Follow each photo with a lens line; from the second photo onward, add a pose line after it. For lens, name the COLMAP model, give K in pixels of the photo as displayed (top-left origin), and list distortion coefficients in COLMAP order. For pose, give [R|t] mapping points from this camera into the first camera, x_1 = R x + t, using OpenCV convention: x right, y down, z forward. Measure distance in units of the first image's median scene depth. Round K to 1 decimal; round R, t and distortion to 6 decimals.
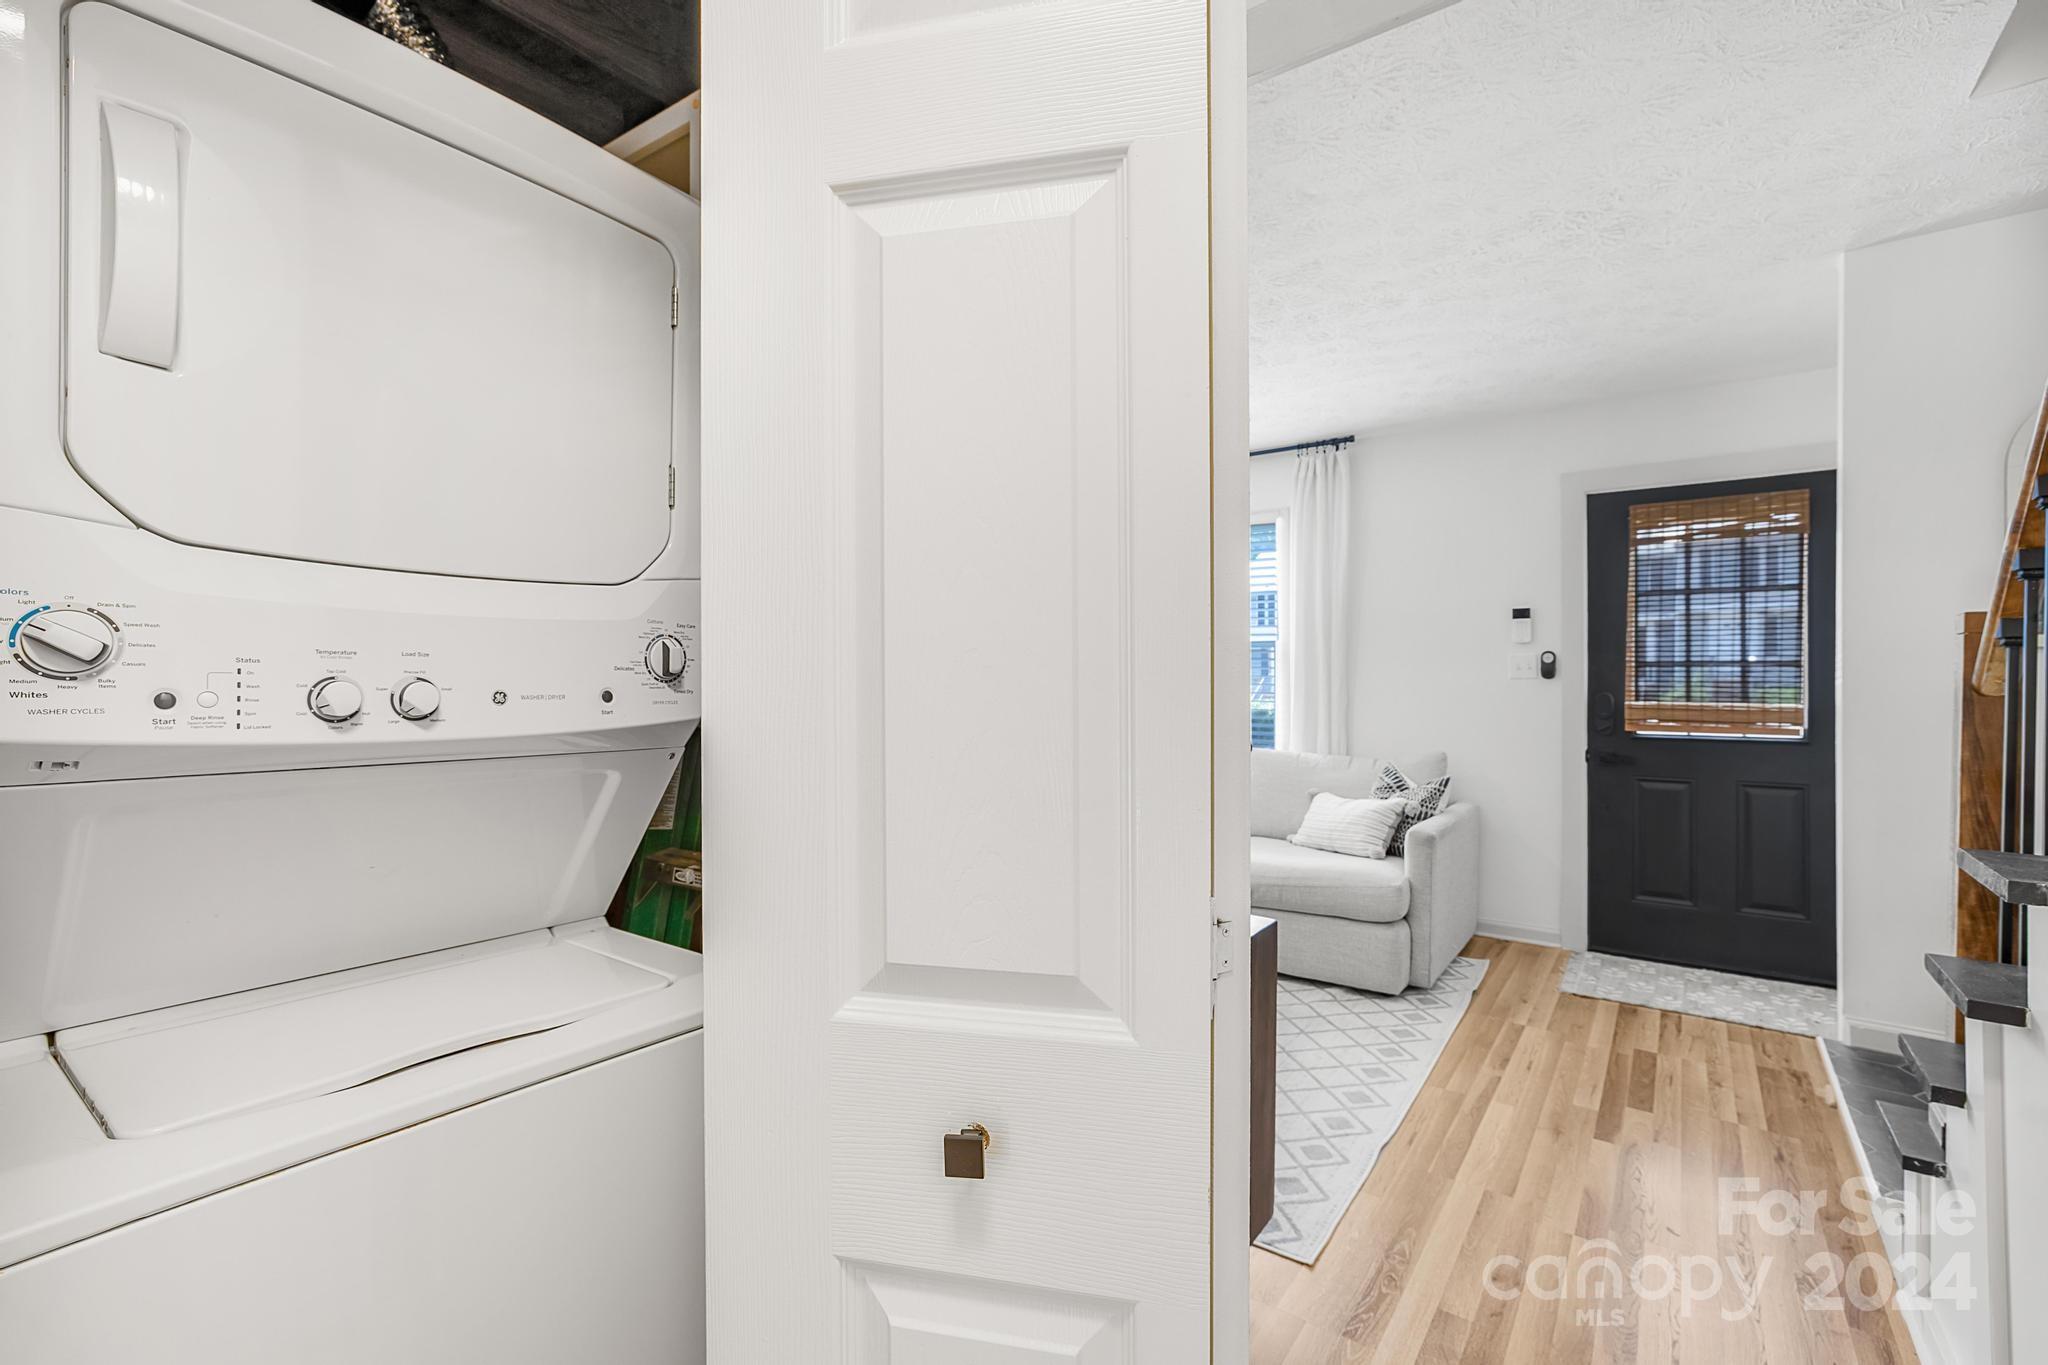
lens RADIAL K [[910.0, 0, 1006.2], [0, 910.0, 677.7], [0, 0, 1]] dist [-0.000521, 0.010219]
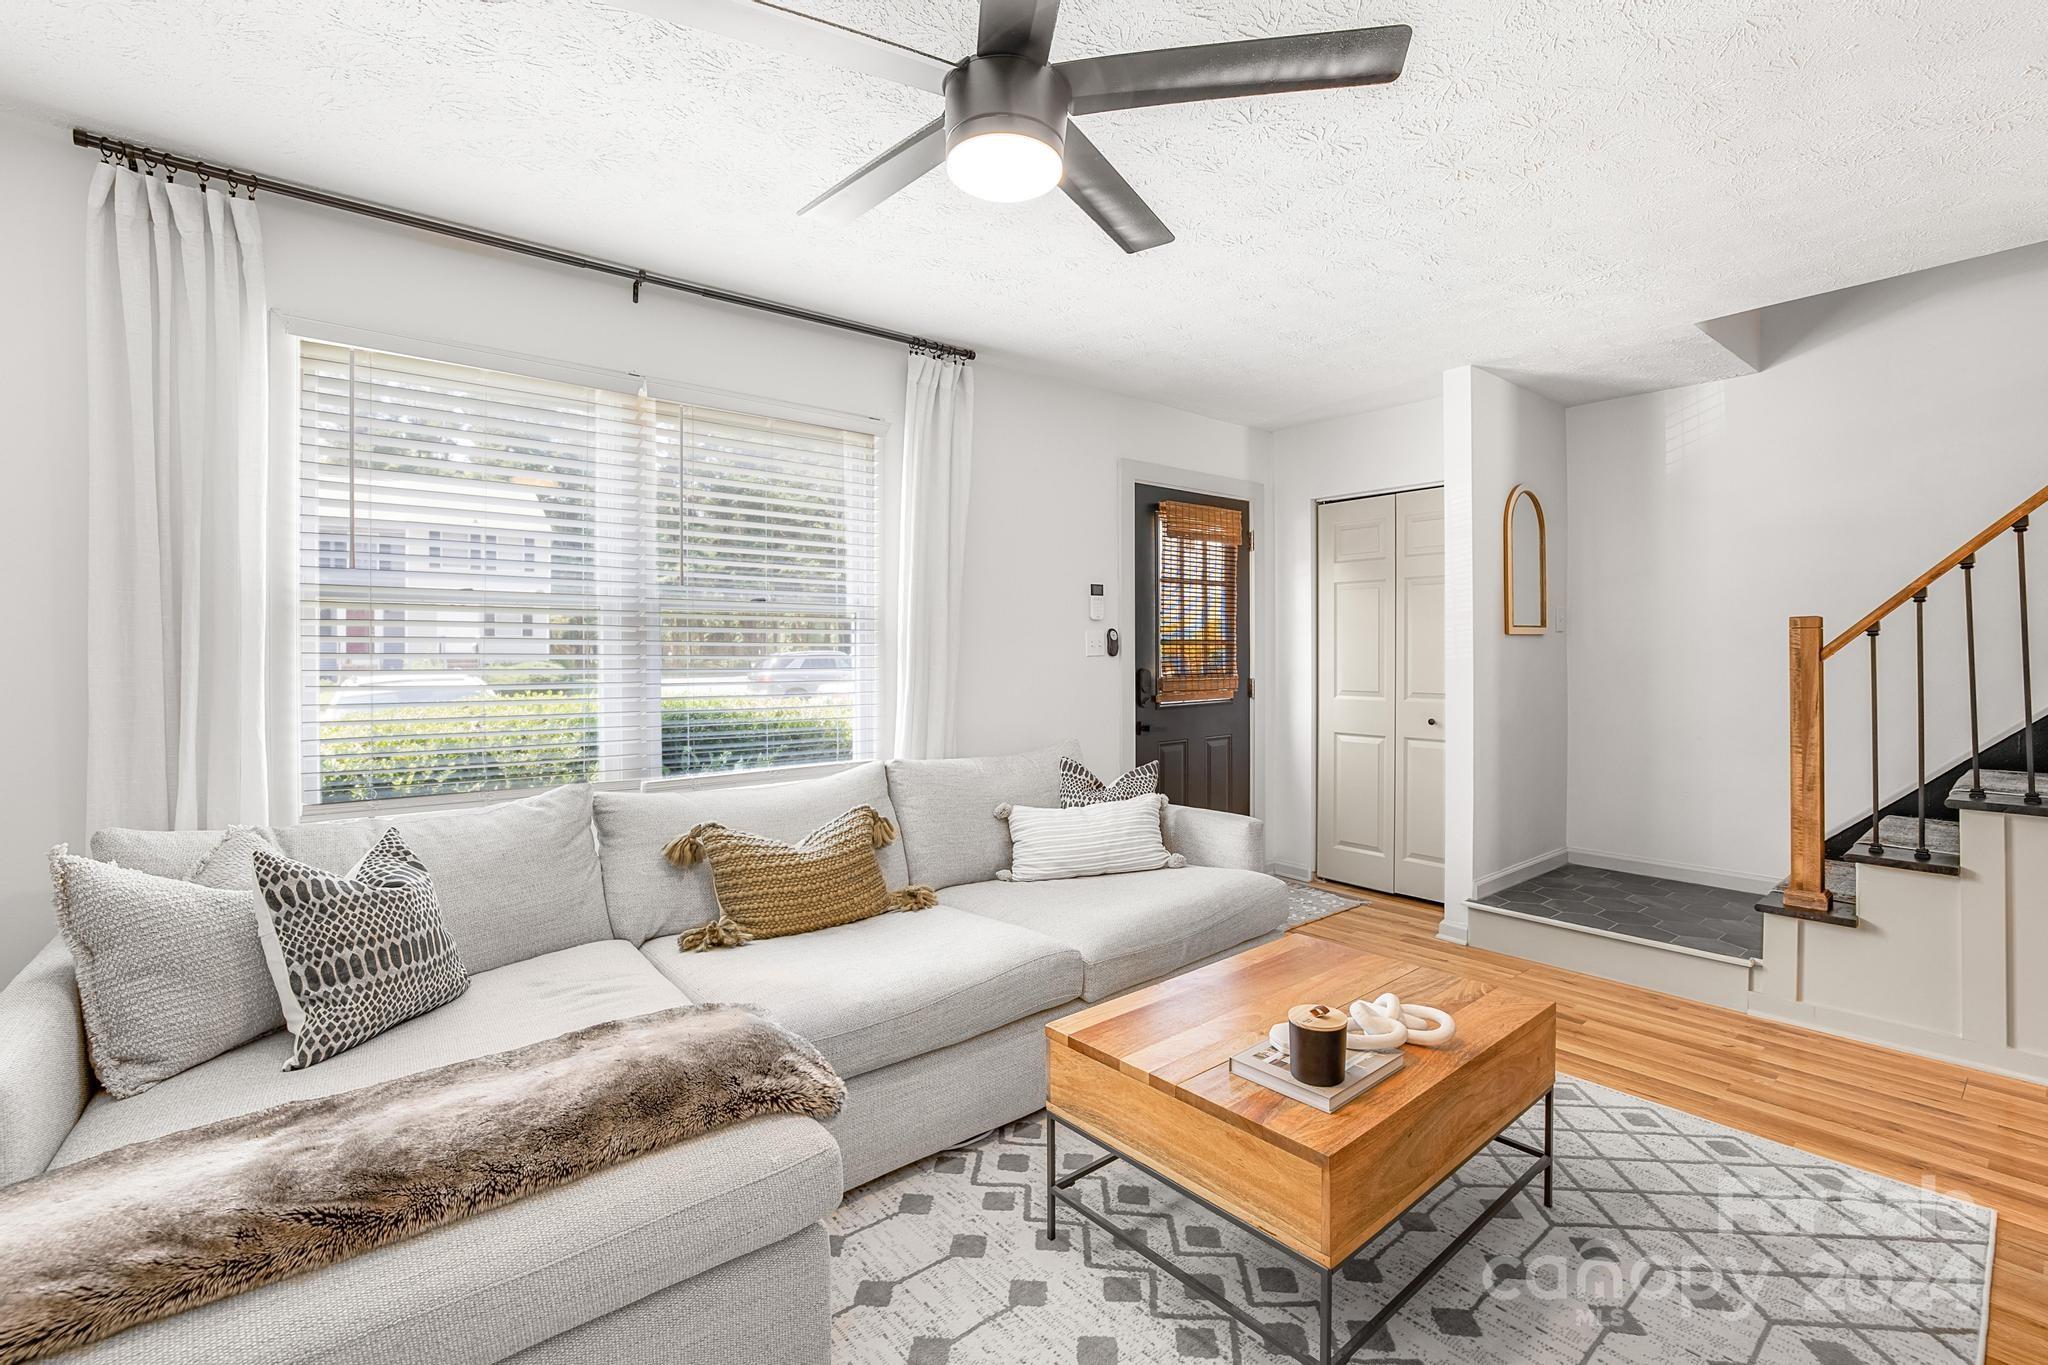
lens RADIAL K [[900.2, 0, 1014.5], [0, 900.2, 657.7], [0, 0, 1]] dist [-0.035401, 0.012763]
pose [[0.229944, -0.002169, 0.973201, -0.507916], [0.005094, 0.999987, 0.001025, -0.003537], [-0.973191, 0.004722, 0.229952, 1.041155]]
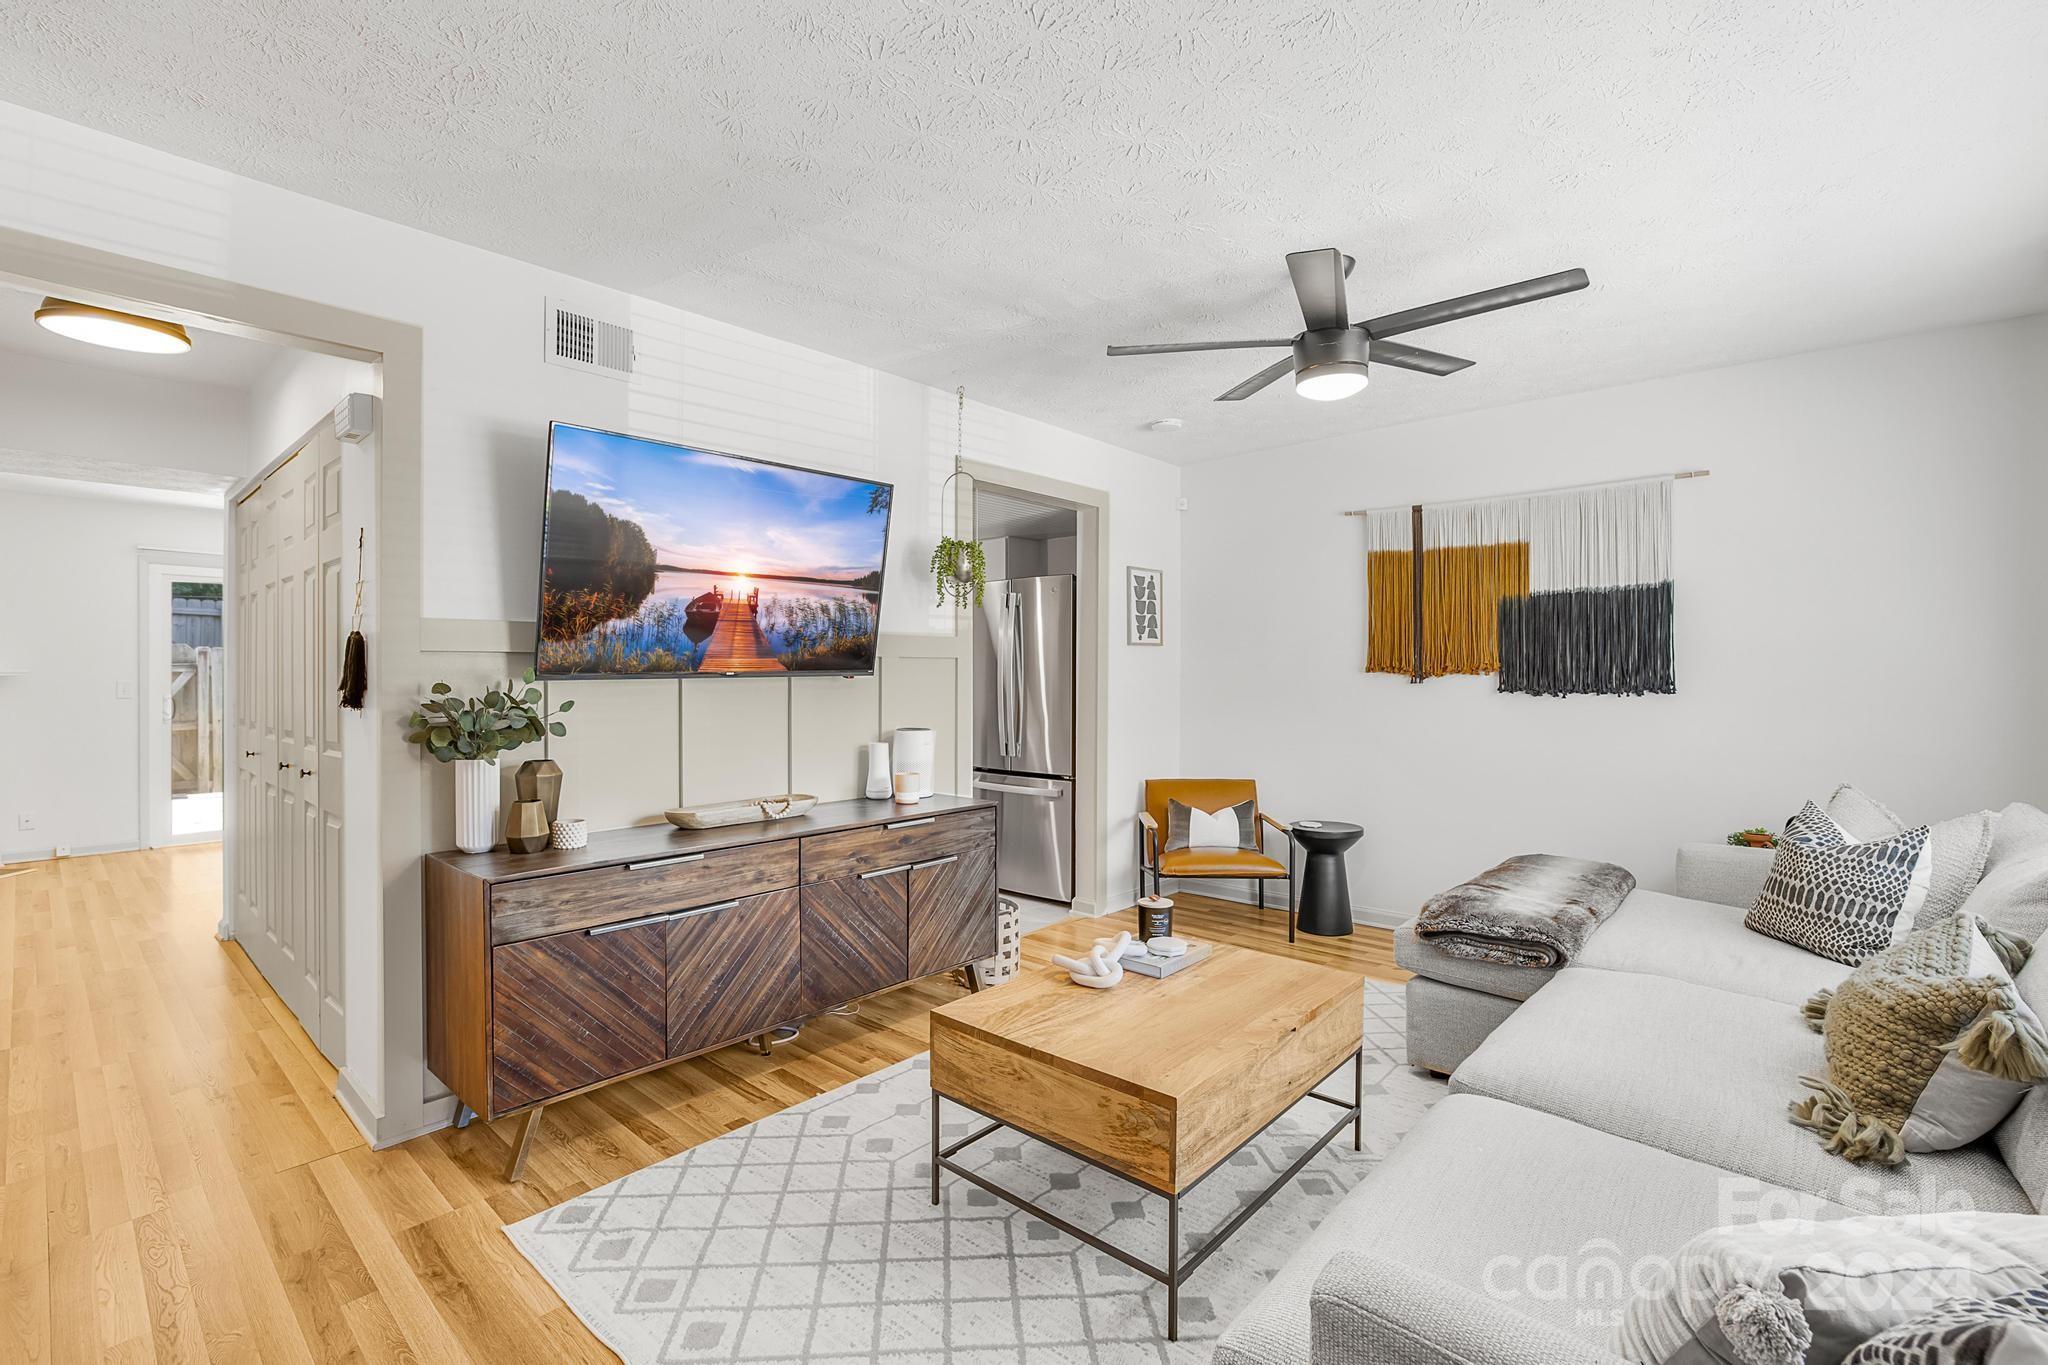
lens RADIAL K [[927.6, 0, 1026.8], [0, 927.6, 675.6], [0, 0, 1]] dist [-0.002918, -0.000141]
pose [[-0.072578, 0.000706, -0.997362, 0.752733], [-0.003430, 0.999994, 0.000957, -0.005413], [0.997357, 0.003490, -0.072575, 0.942201]]
